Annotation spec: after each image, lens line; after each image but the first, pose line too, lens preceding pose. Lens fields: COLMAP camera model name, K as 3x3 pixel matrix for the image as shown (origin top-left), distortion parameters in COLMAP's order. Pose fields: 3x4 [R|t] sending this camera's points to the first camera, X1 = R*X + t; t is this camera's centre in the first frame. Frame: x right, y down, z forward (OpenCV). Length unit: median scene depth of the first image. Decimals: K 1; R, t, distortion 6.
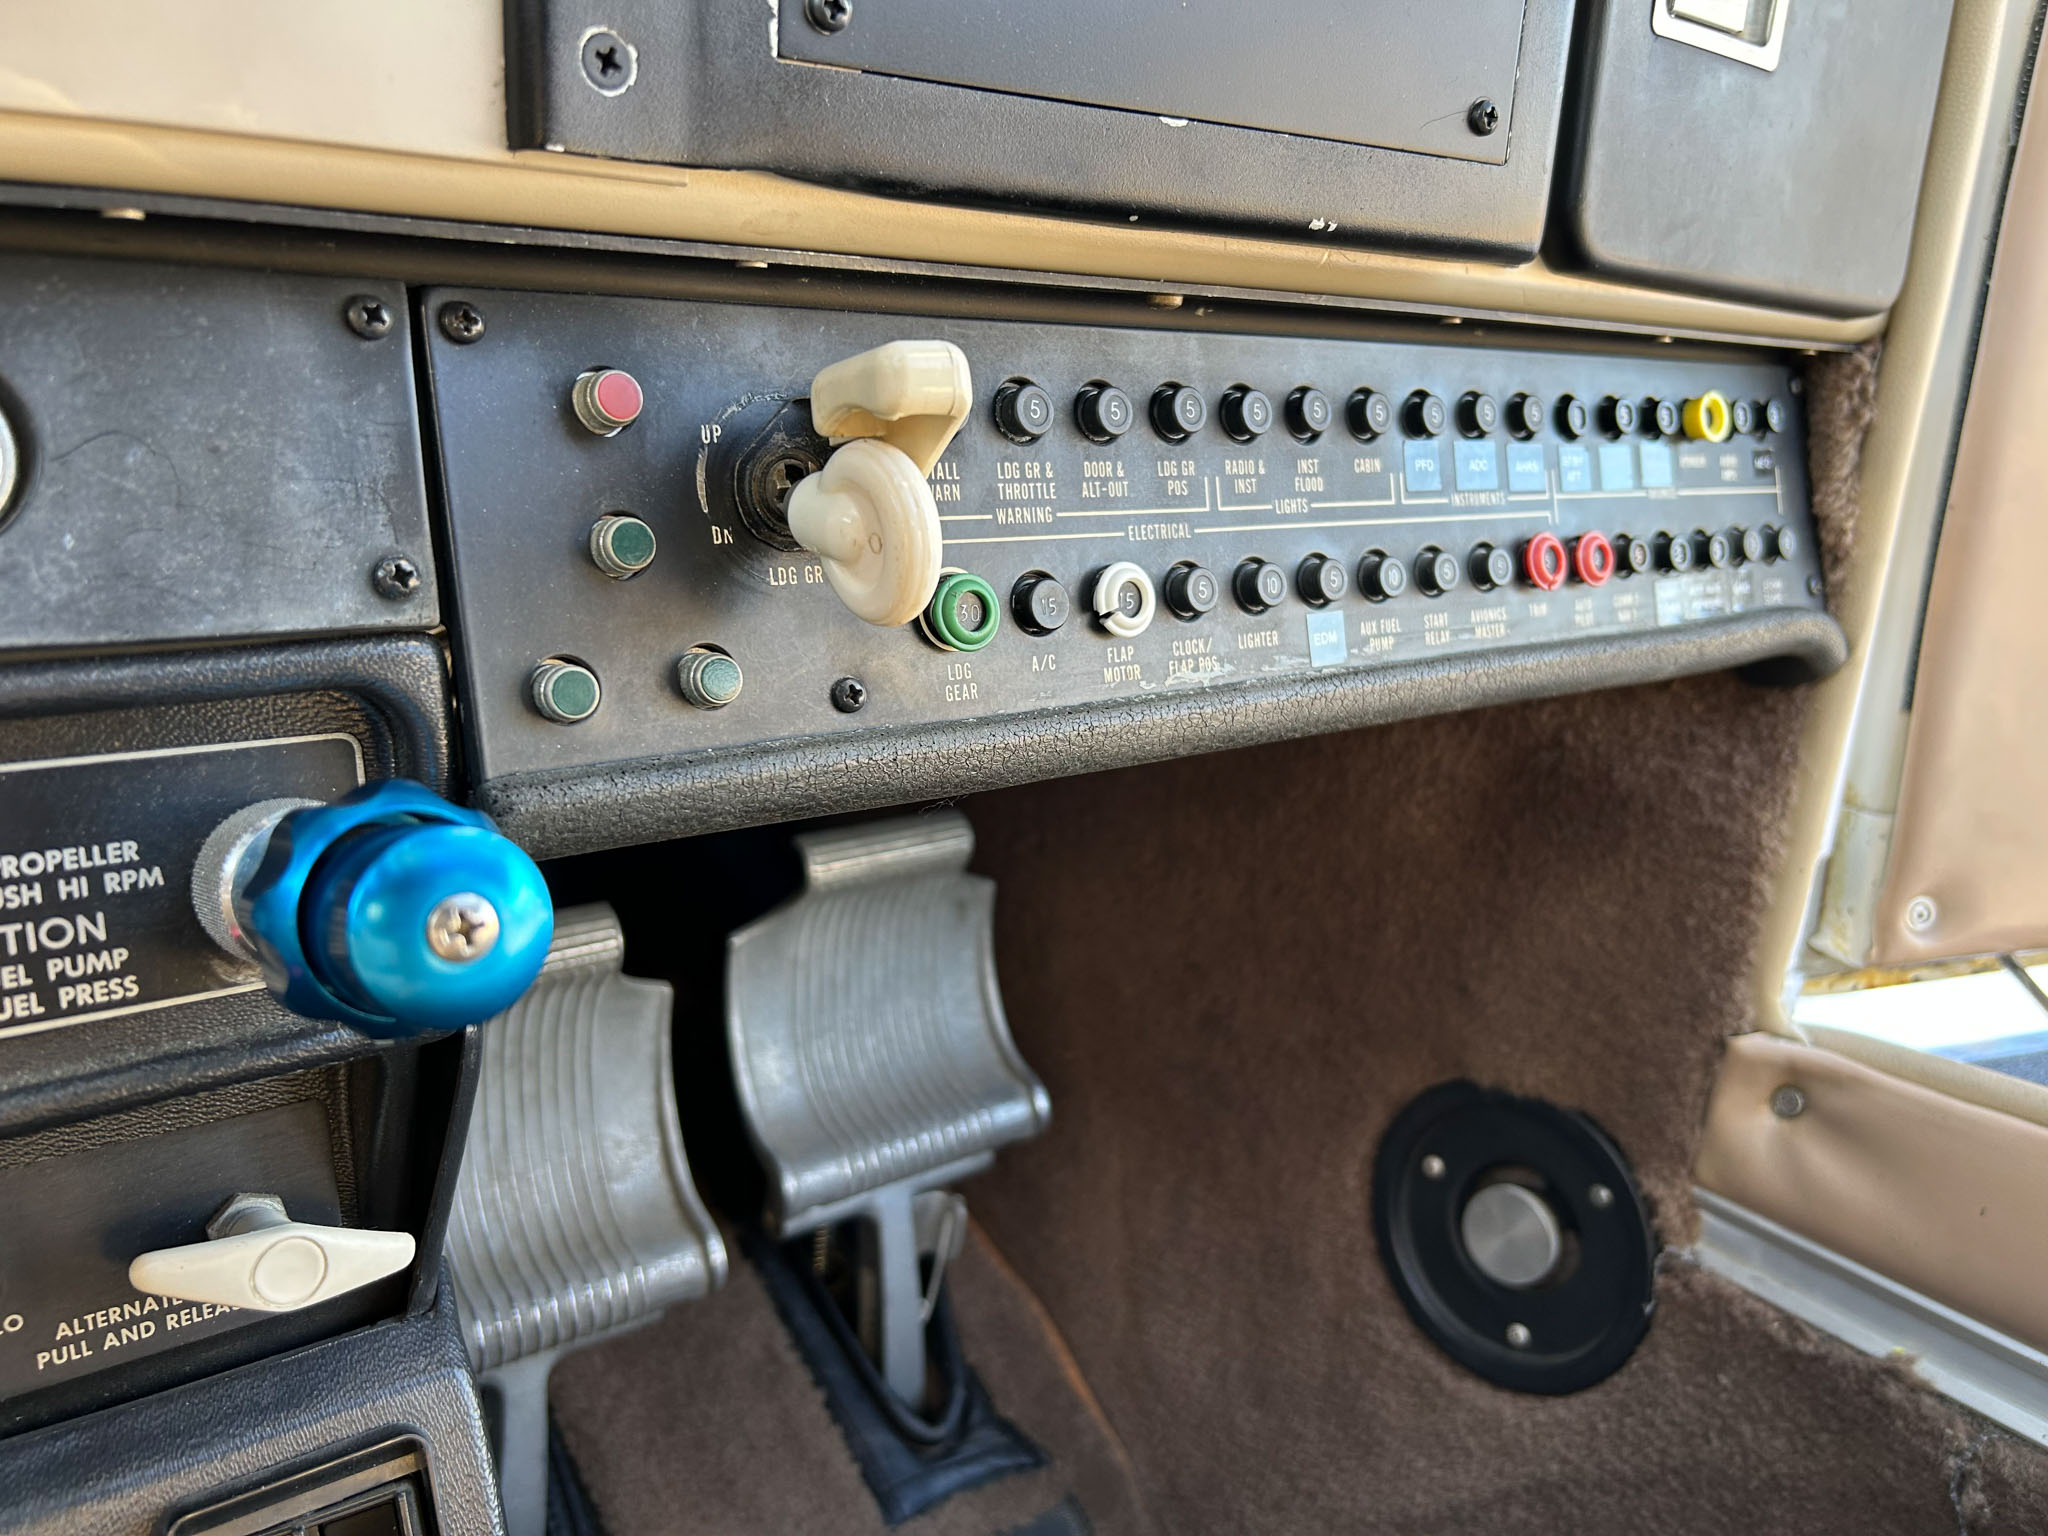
lens RADIAL K [[1548.2, 0, 1007.4], [0, 1548.2, 772.0], [0, 0, 1]] dist [0.072906, -0.102126]
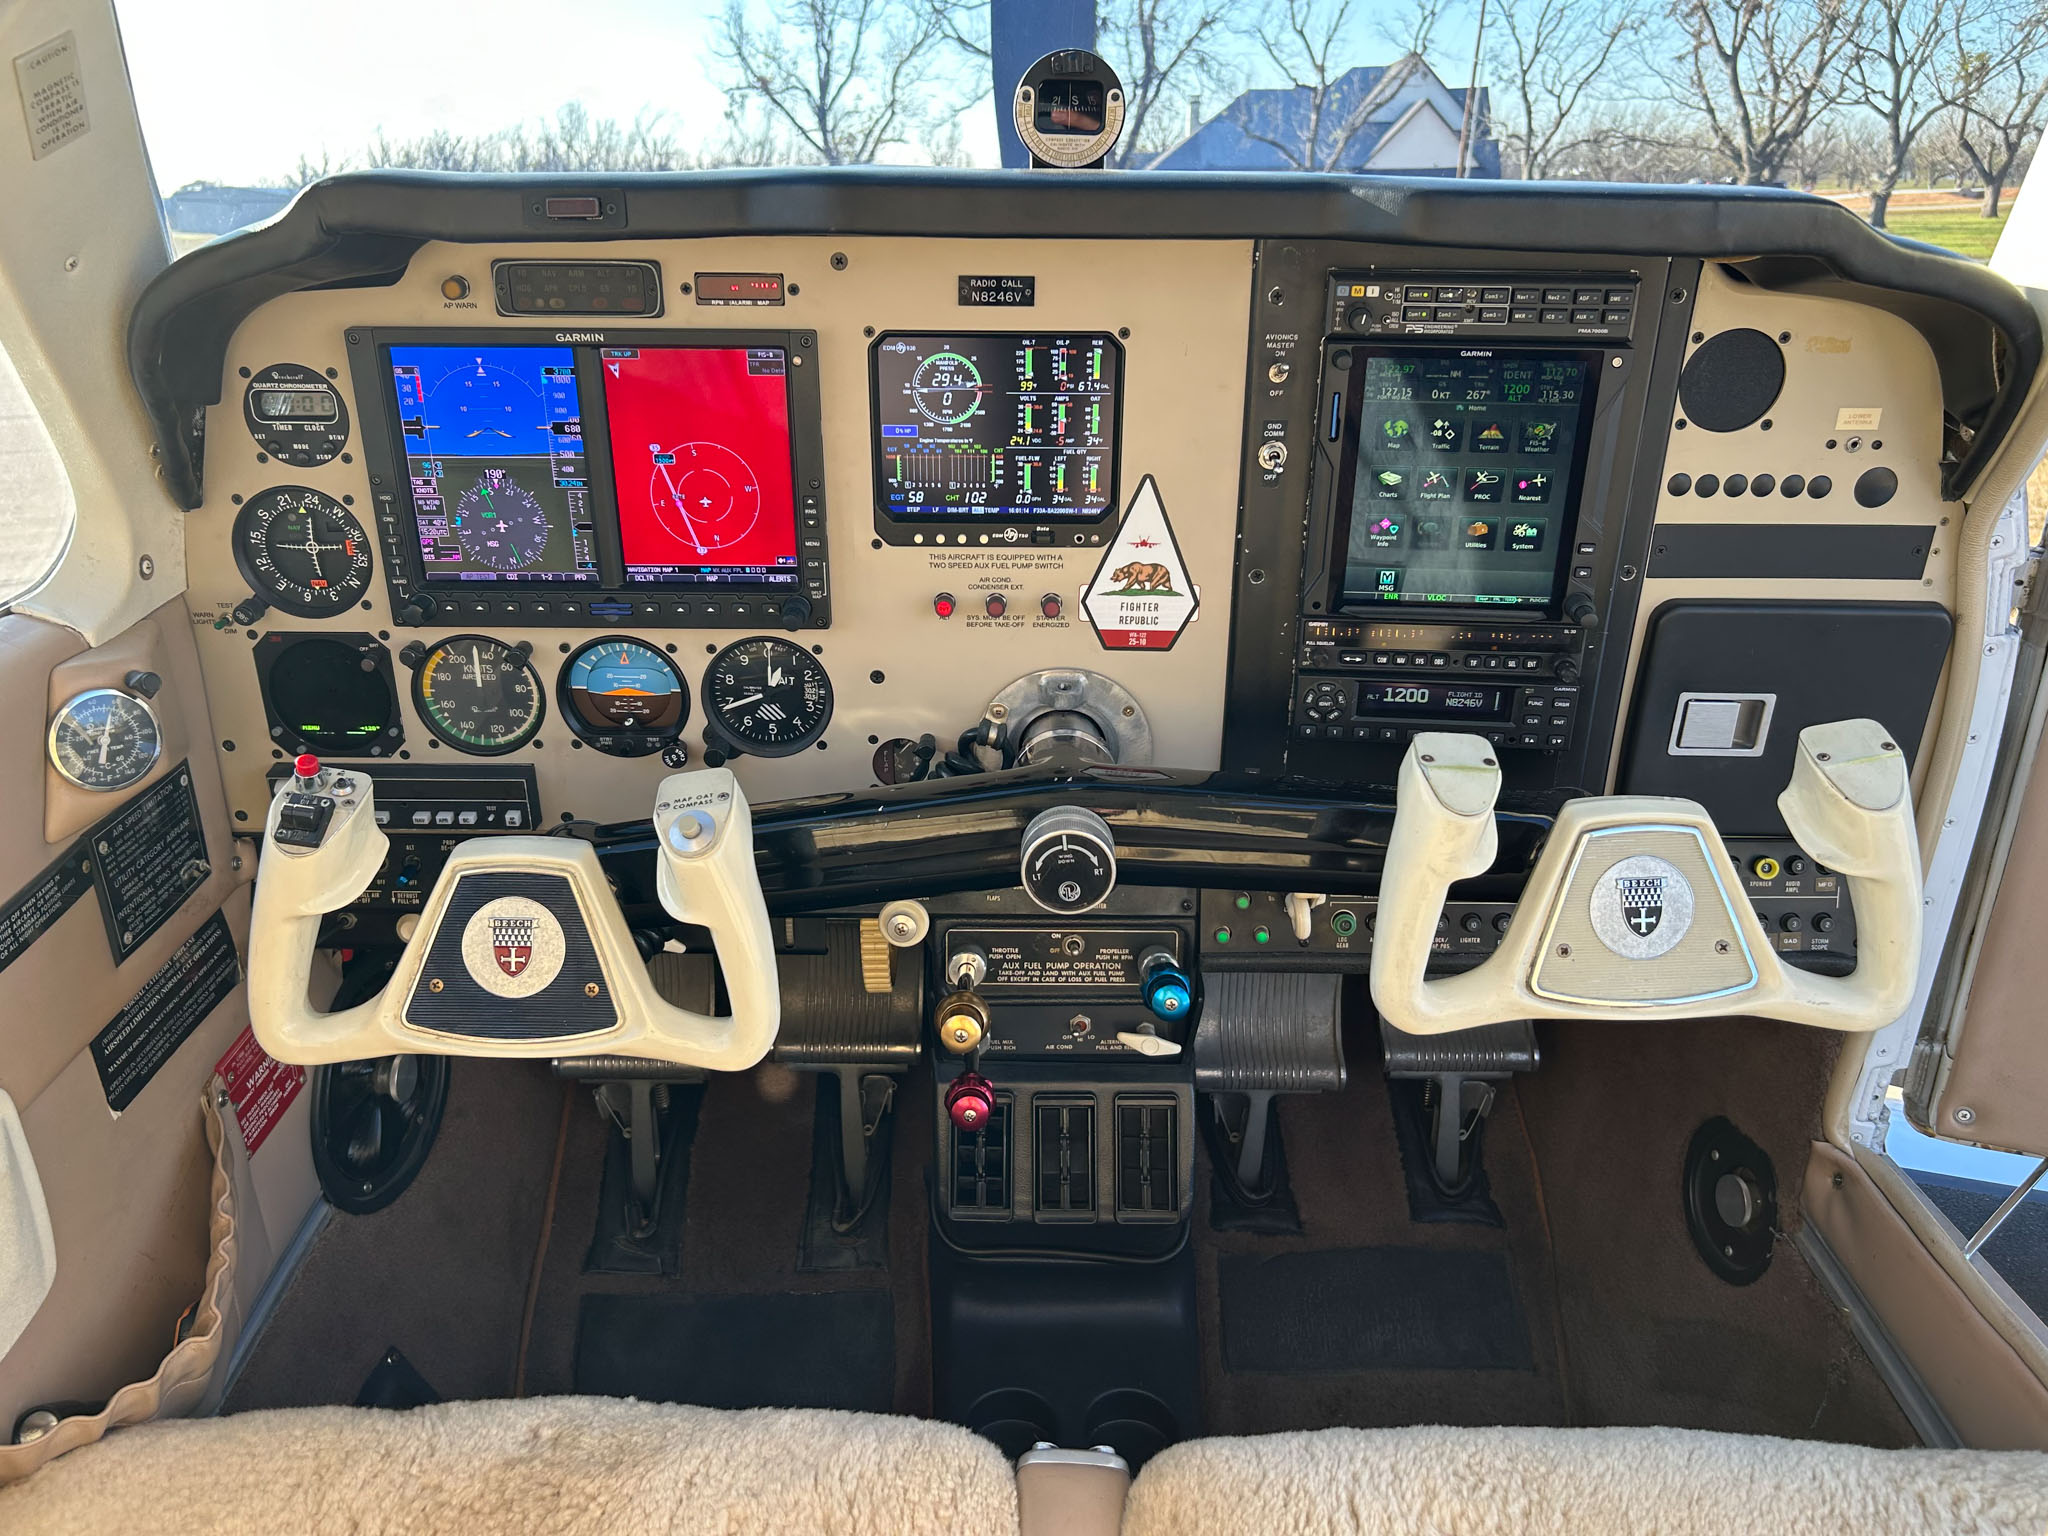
lens RADIAL K [[1560.5, 0, 1009.2], [0, 1560.5, 757.1], [0, 0, 1]] dist [0.076043, -0.105985]
pose [[0.787849, 0.204804, -0.580818, 1.137283], [-0.120364, 0.976105, 0.180919, -0.859614], [0.603992, -0.072627, 0.793674, -1.861201]]
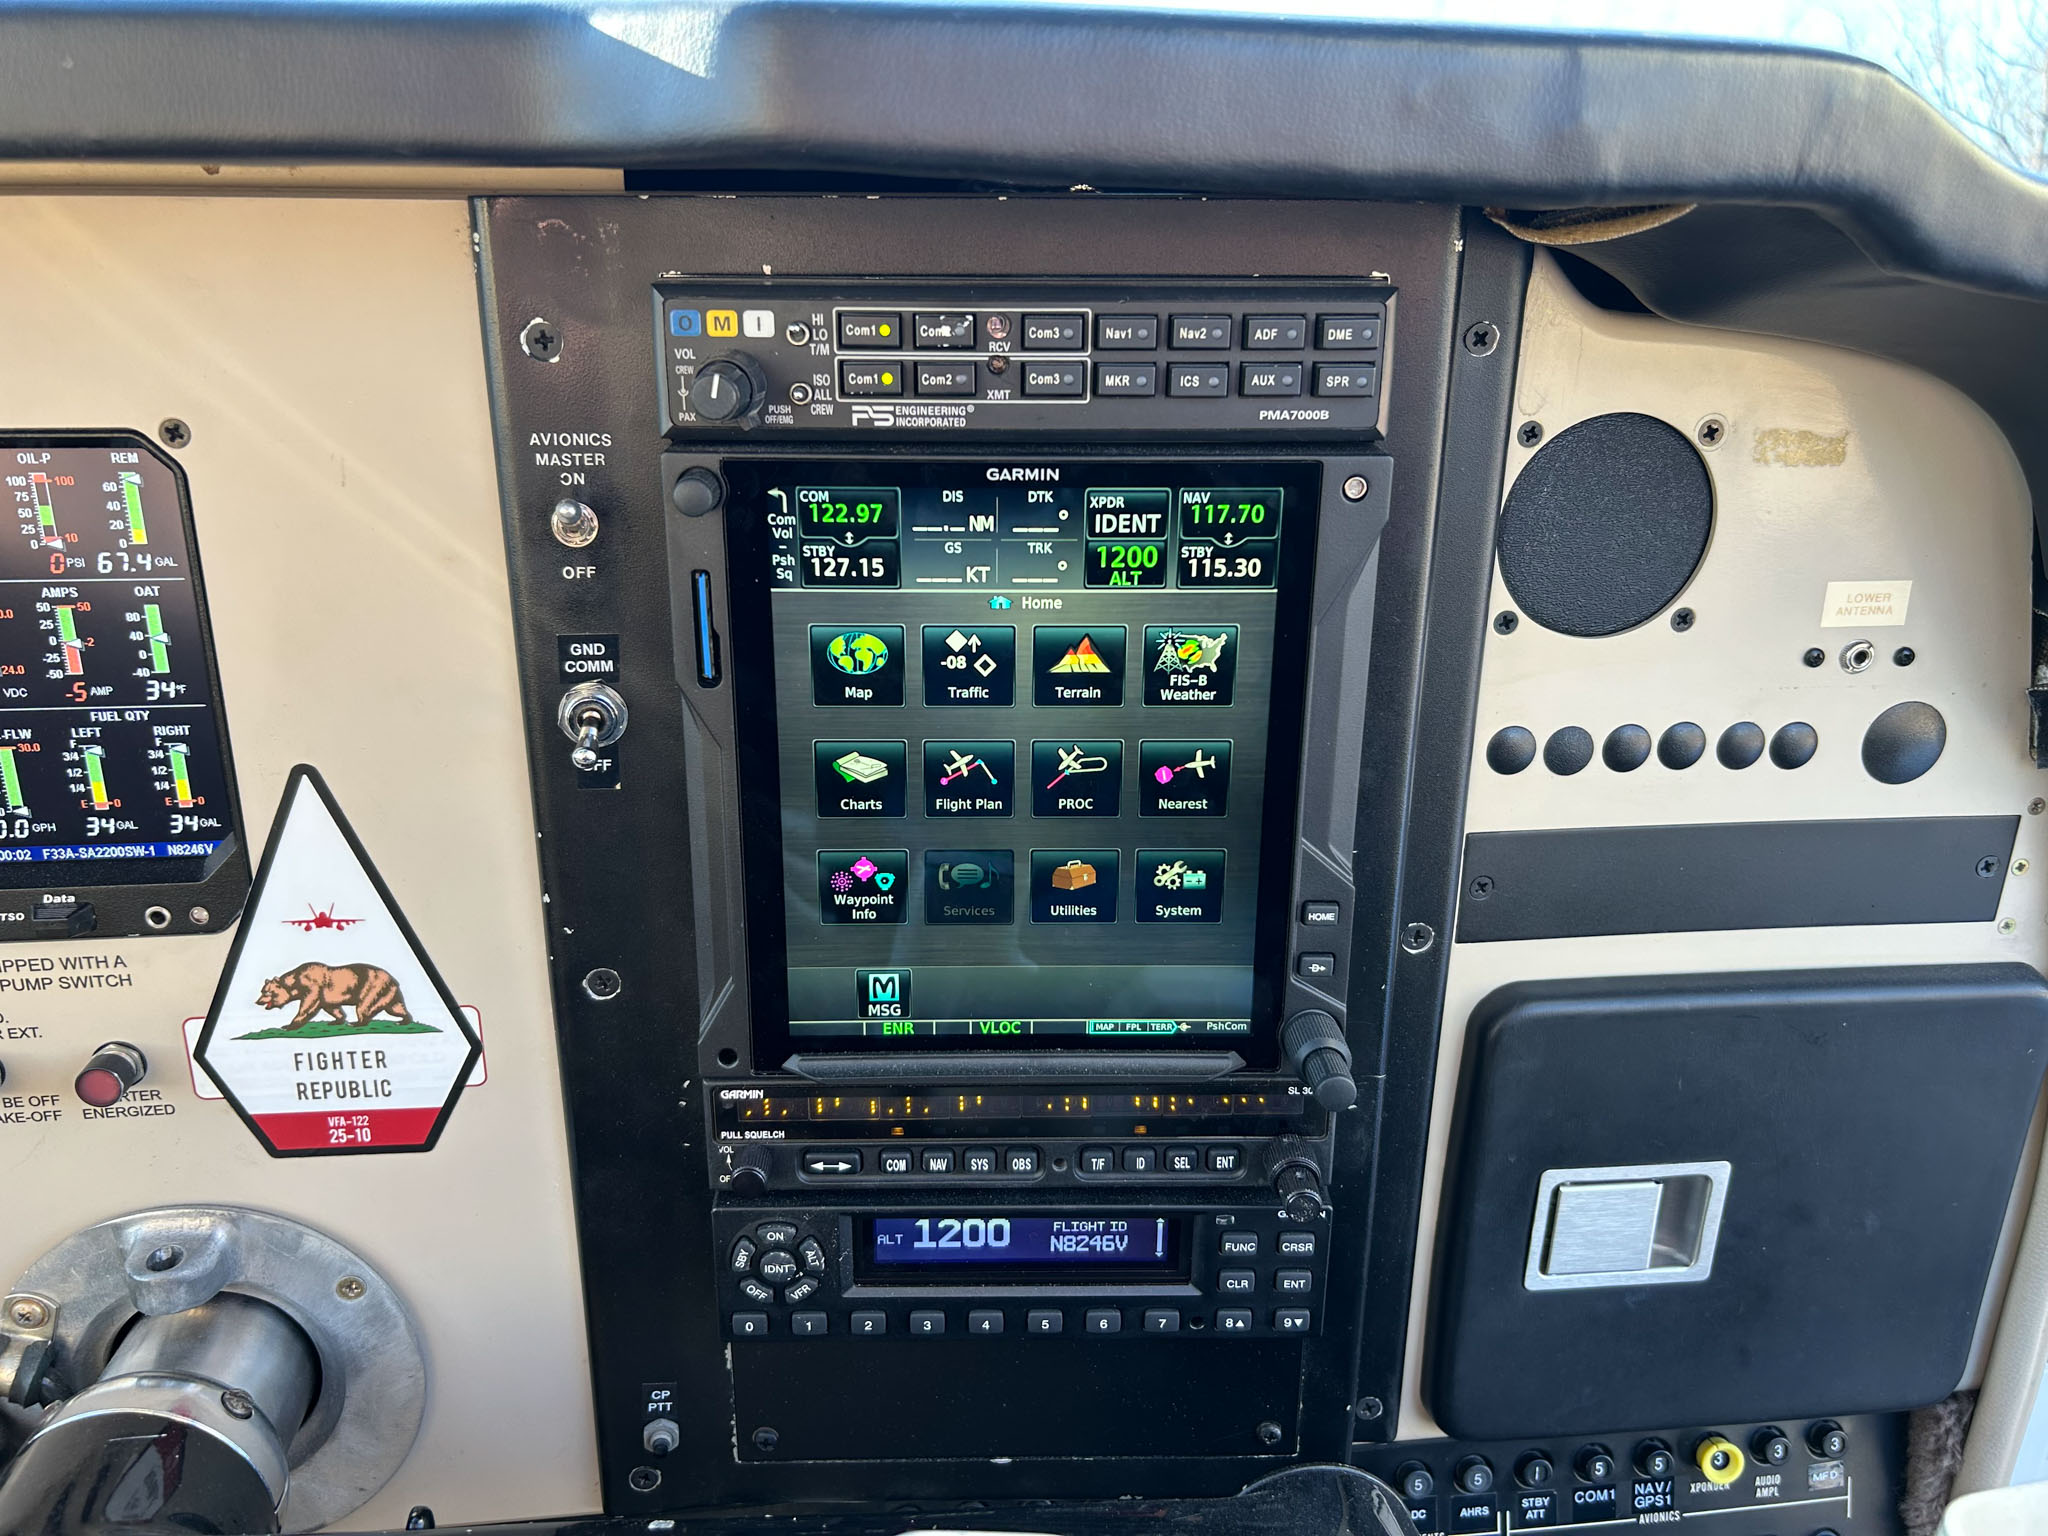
lens RADIAL K [[1452.1, 0, 1020.3], [0, 1452.1, 733.9], [0, 0, 1]] dist [0.078373, -0.083418]
pose [[0.854314, 0.114632, -0.506959, 0.651331], [-0.094646, 0.993379, 0.065125, -1.010635], [0.511067, -0.007655, 0.859507, -0.246019]]
